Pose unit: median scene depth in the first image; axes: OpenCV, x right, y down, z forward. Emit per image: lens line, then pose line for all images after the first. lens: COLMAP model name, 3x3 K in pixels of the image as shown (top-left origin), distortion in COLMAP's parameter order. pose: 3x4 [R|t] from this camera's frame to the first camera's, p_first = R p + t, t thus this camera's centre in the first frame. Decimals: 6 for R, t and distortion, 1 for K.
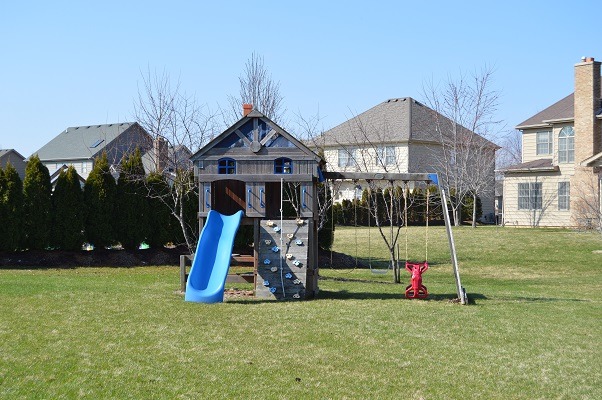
lens RADIAL K [[979.7, 0, 301.1], [0, 979.7, 200.0], [0, 0, 1]] dist [-0.023432, 0.000000]
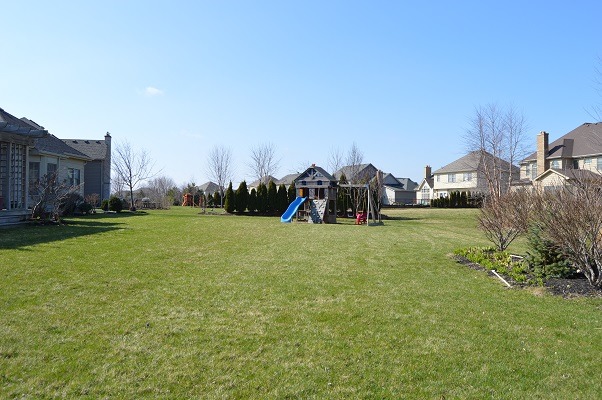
lens RADIAL K [[480.3, 0, 300.8], [0, 480.3, 199.3], [0, 0, 1]] dist [-0.100384, 0.049294]
pose [[0.924489, 0.004590, -0.381182, 0.534149], [-0.003712, 0.999988, 0.003038, 0.014614], [0.381191, -0.001394, 0.924495, -0.506308]]
